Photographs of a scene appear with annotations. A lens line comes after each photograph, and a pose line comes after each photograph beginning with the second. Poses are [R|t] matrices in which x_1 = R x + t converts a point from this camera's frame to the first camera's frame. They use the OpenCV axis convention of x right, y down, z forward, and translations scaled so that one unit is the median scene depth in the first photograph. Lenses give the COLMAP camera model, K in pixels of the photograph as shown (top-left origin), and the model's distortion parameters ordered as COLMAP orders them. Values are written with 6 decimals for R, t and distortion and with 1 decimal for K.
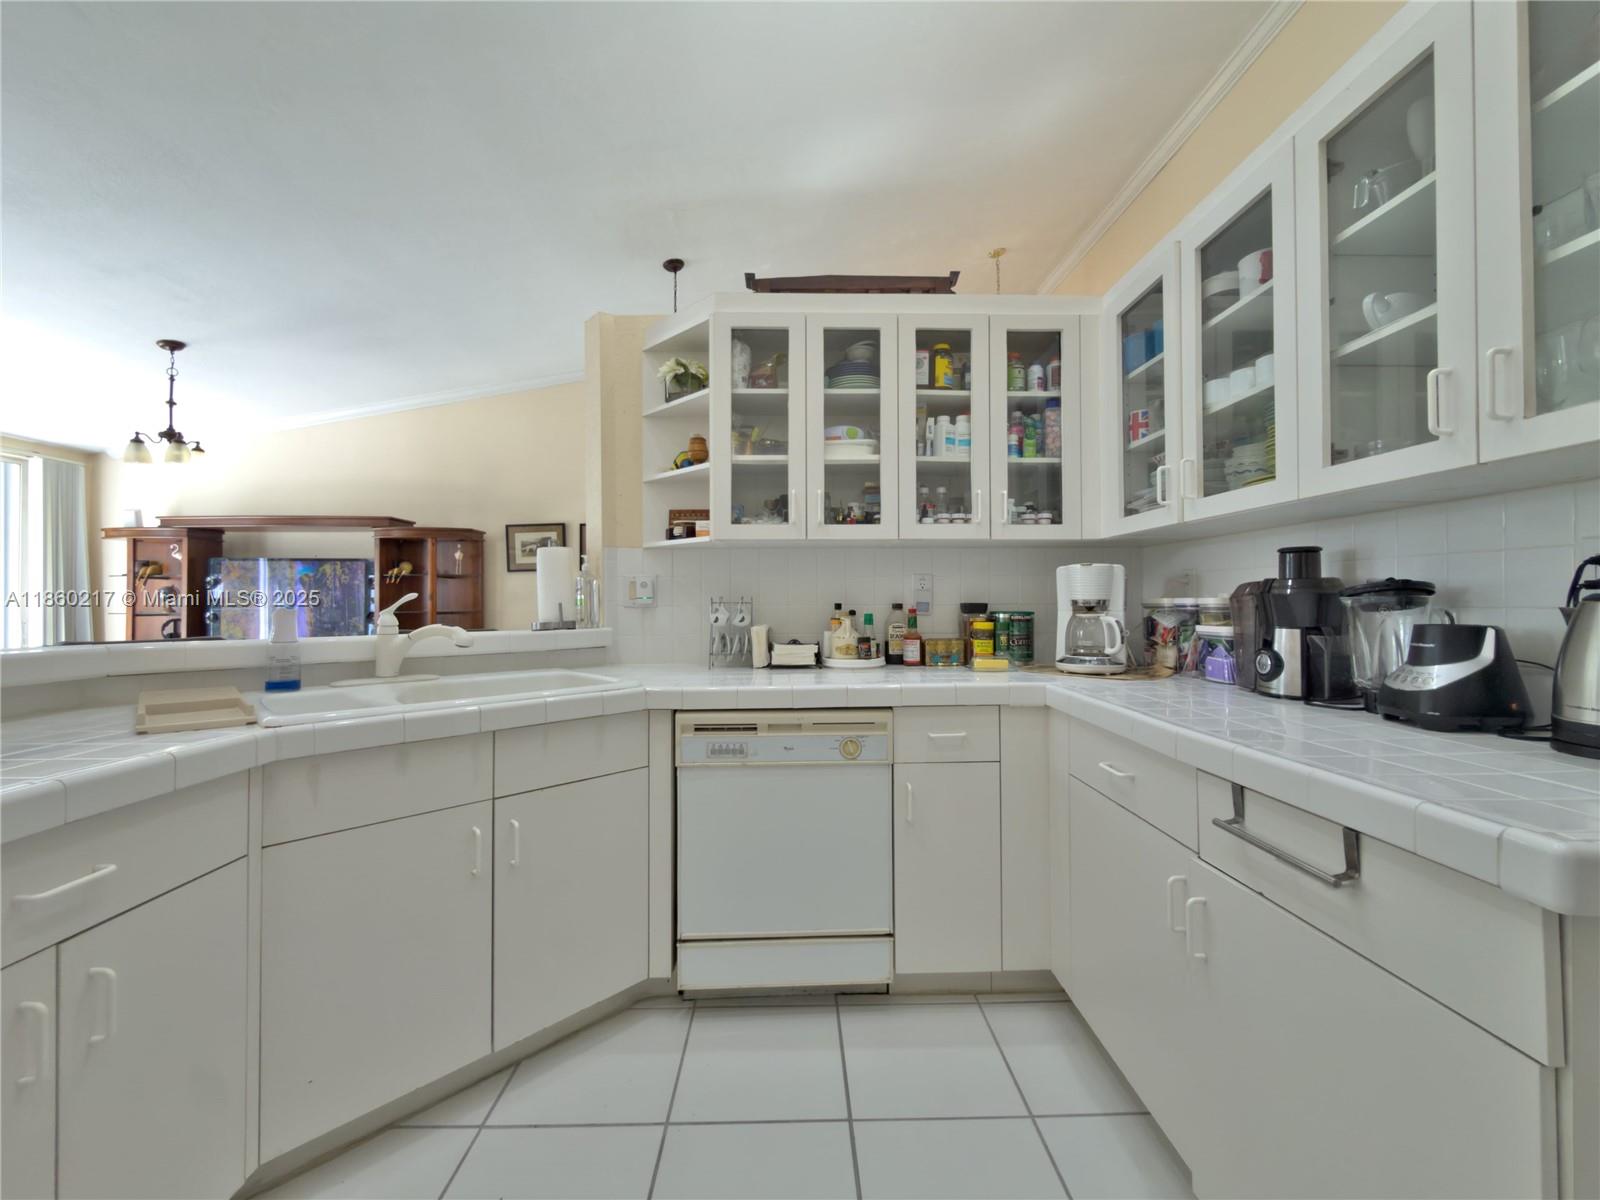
lens RADIAL K [[645.1, 0, 804.0], [0, 645.1, 596.0], [0, 0, 1]] dist [0.000324, -0.001160]
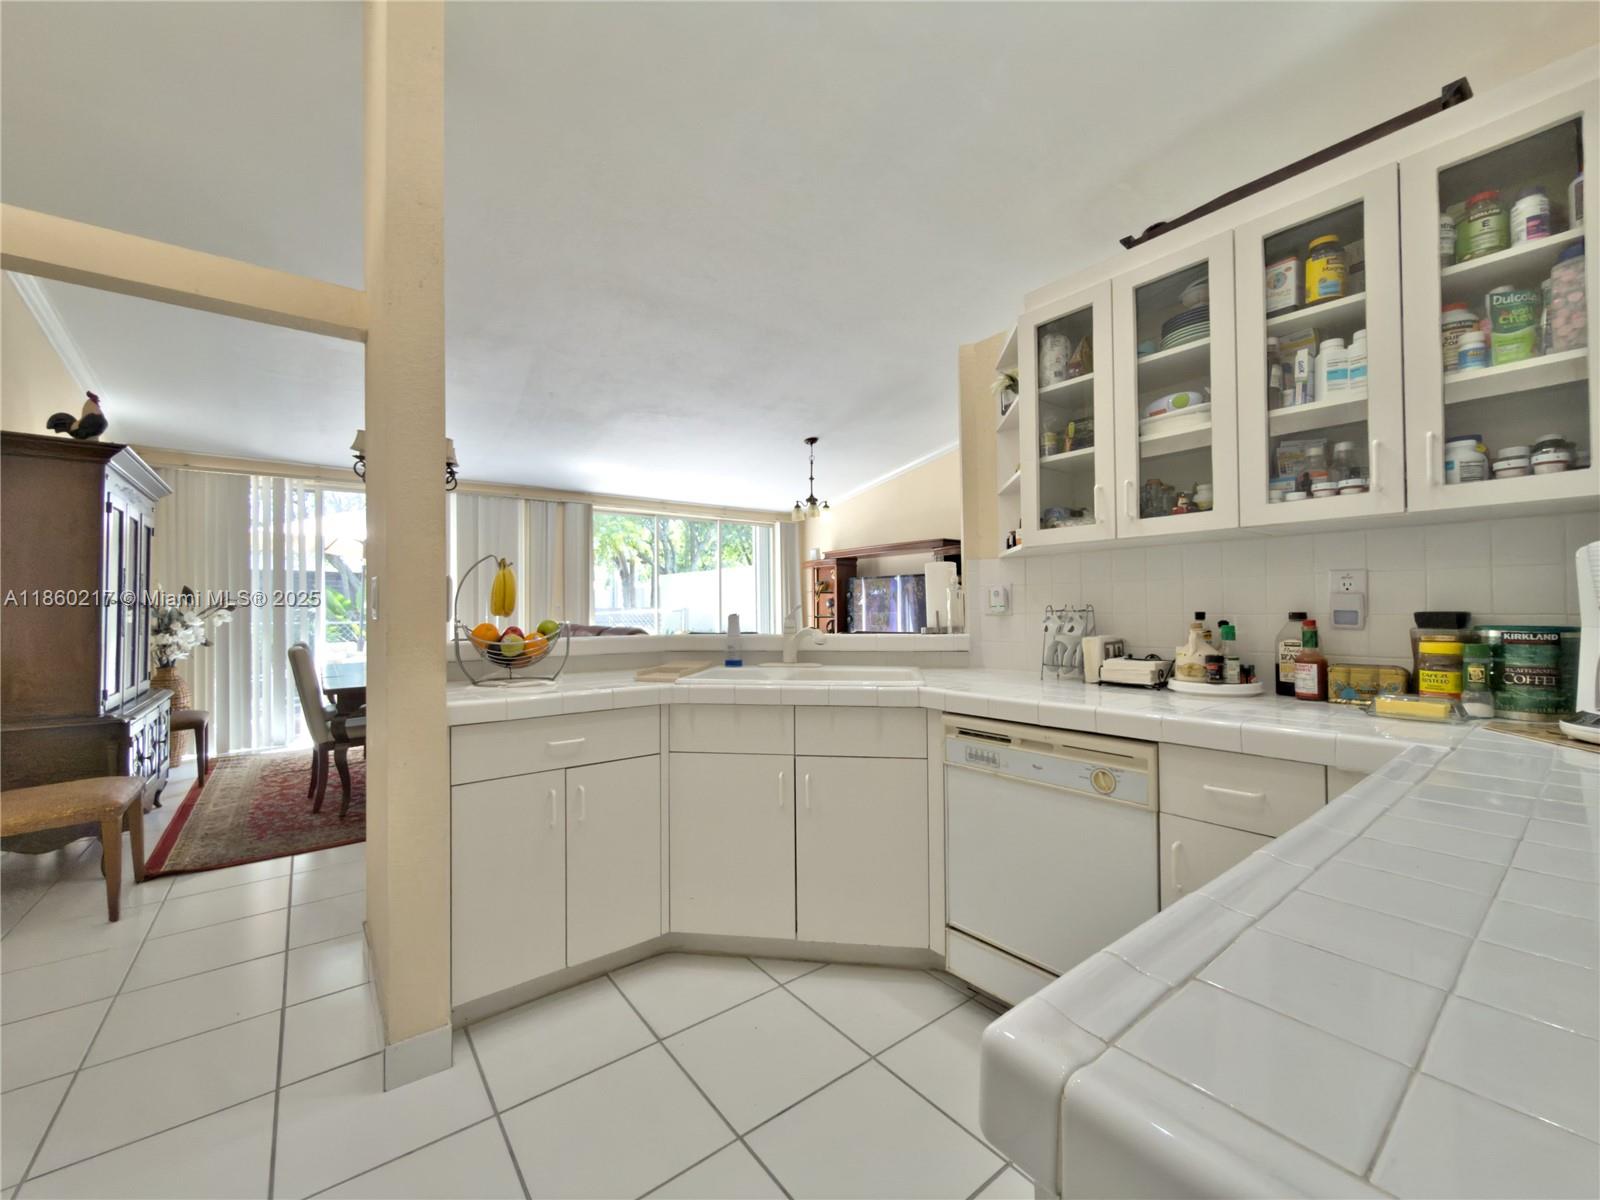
lens RADIAL K [[645.1, 0, 804.6], [0, 645.1, 604.1], [0, 0, 1]] dist [0.000324, -0.001160]
pose [[0.594049, -0.007390, -0.804395, 0.415022], [0.012627, 0.999920, 0.000139, -0.004740], [0.804330, -0.010240, 0.594095, 0.132907]]
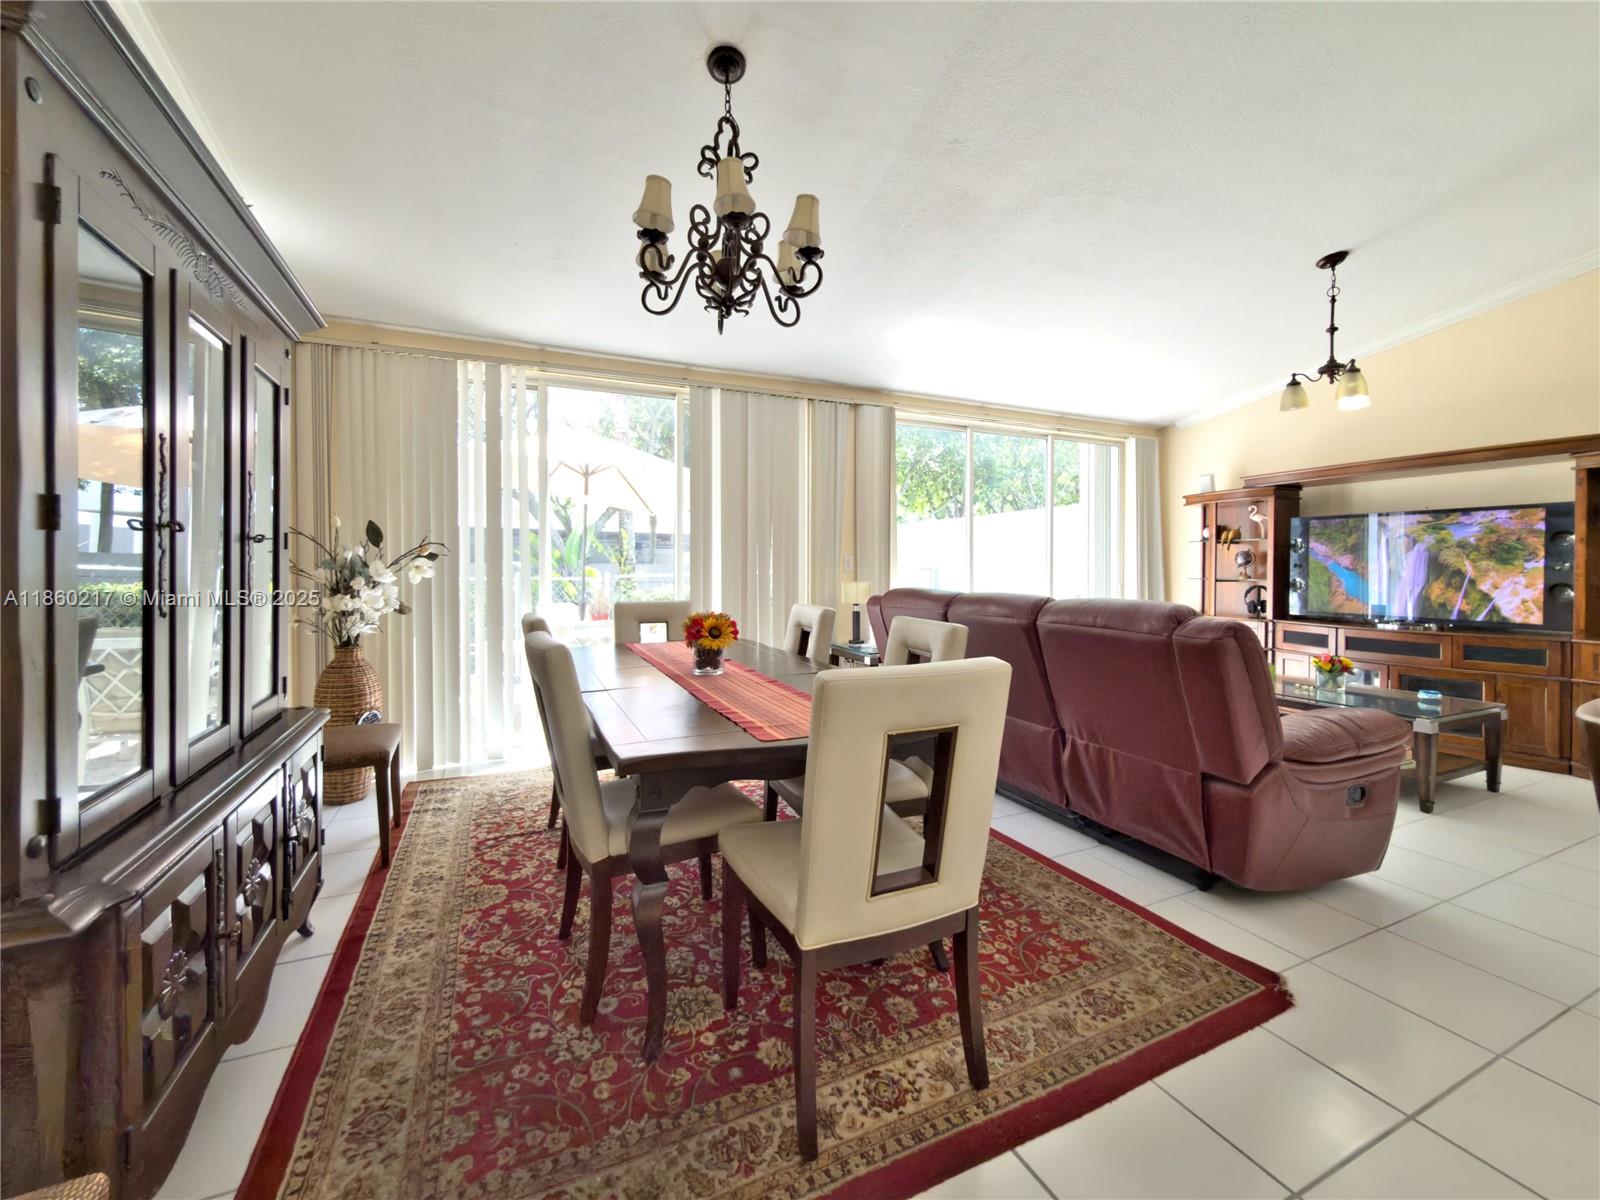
lens RADIAL K [[645.1, 0, 795.8], [0, 645.1, 579.0], [0, 0, 1]] dist [0.000324, -0.001160]
pose [[0.395842, 0.019531, -0.918111, -0.848150], [0.003744, 0.999731, 0.022881, 0.005159], [0.918311, -0.012495, 0.395663, 0.041144]]
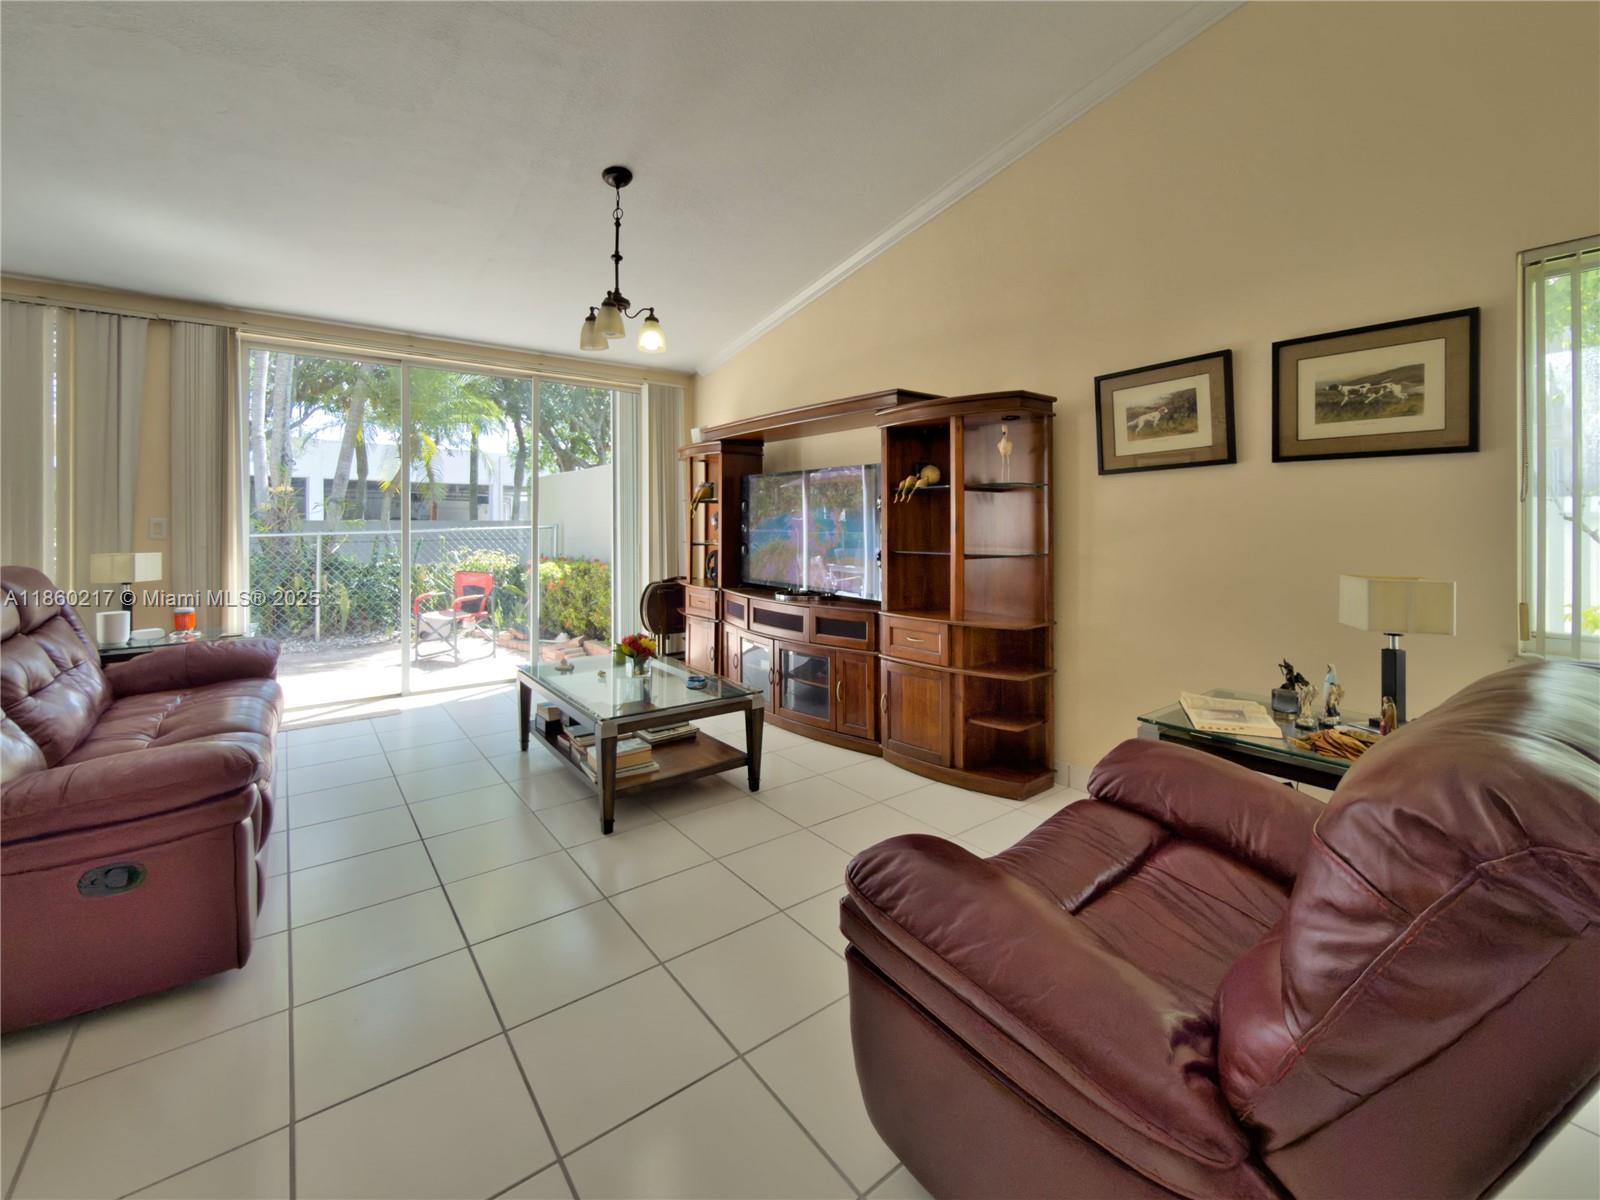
lens RADIAL K [[645.1, 0, 812.8], [0, 645.1, 517.6], [0, 0, 1]] dist [0.000324, -0.001160]
pose [[0.592005, 0.000796, -0.805934, -0.480402], [0.004052, 0.999984, 0.003964, -0.019466], [0.805924, -0.005612, 0.591992, 1.318490]]
